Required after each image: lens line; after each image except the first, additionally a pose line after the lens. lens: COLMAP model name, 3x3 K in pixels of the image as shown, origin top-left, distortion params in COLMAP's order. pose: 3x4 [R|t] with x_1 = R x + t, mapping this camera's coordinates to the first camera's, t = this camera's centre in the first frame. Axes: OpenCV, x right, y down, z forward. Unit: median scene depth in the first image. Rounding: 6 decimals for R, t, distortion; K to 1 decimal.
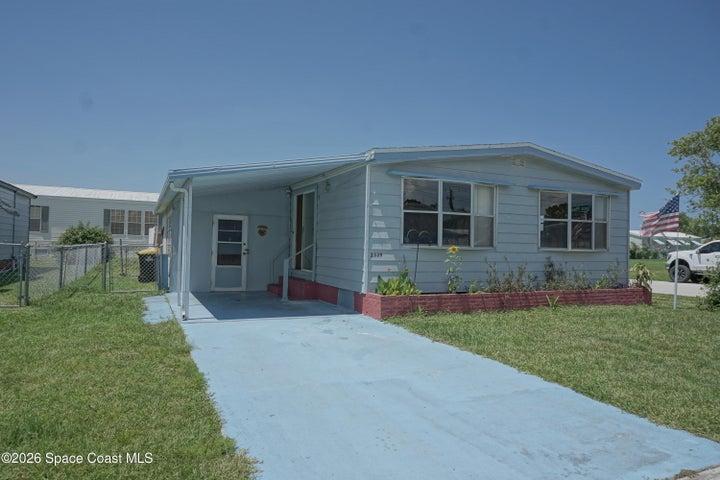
lens RADIAL K [[480.3, 0, 360.0], [0, 480.3, 240.0], [0, 0, 1]] dist [-0.036419, 0.003137]
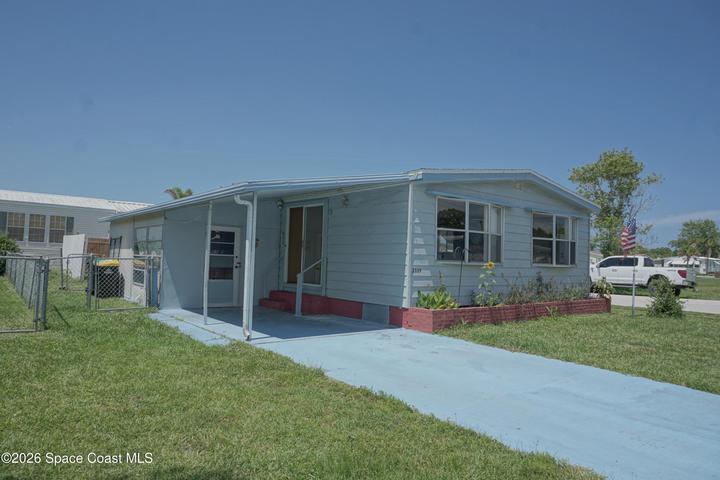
lens RADIAL K [[480.3, 0, 360.0], [0, 480.3, 240.0], [0, 0, 1]] dist [-0.036419, 0.003137]
pose [[0.969421, 0.017456, 0.244782, -0.312735], [-0.012582, 0.999690, -0.021463, -0.010371], [-0.245081, 0.017727, 0.969341, 0.019469]]
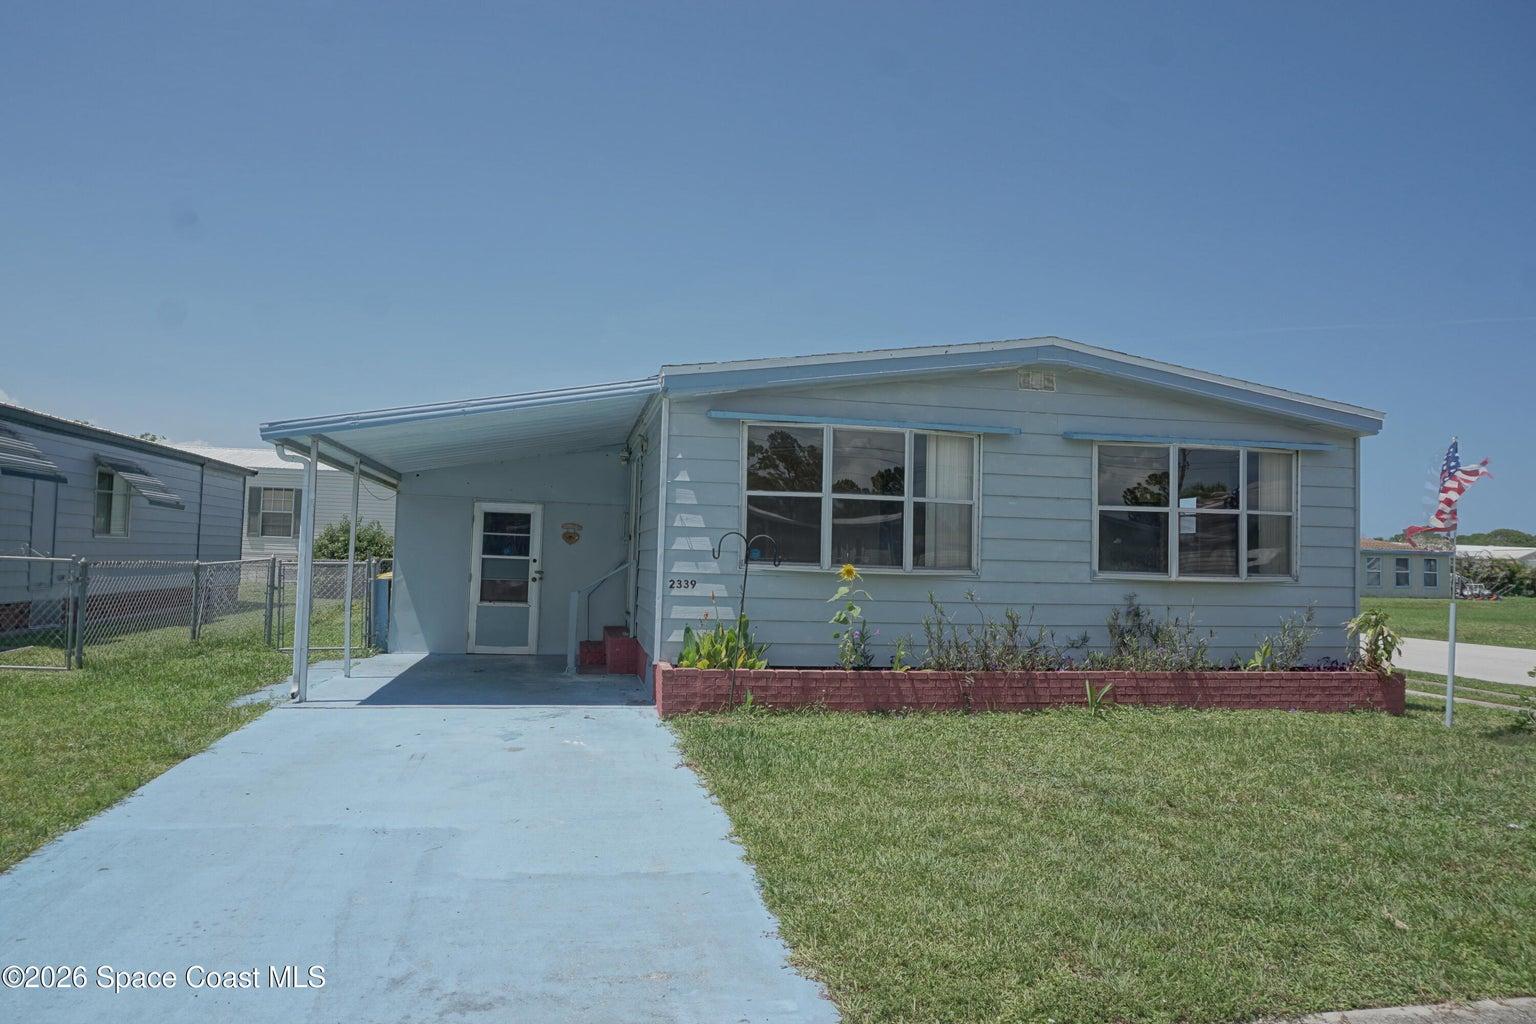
lens RADIAL K [[1024.6, 0, 768.0], [0, 1024.6, 512.0], [0, 0, 1]] dist [-0.036419, 0.003137]
pose [[0.971944, -0.005597, -0.235145, 0.331155], [-0.004010, 0.999177, -0.040356, -0.000343], [0.235177, 0.040166, 0.971122, 0.013856]]
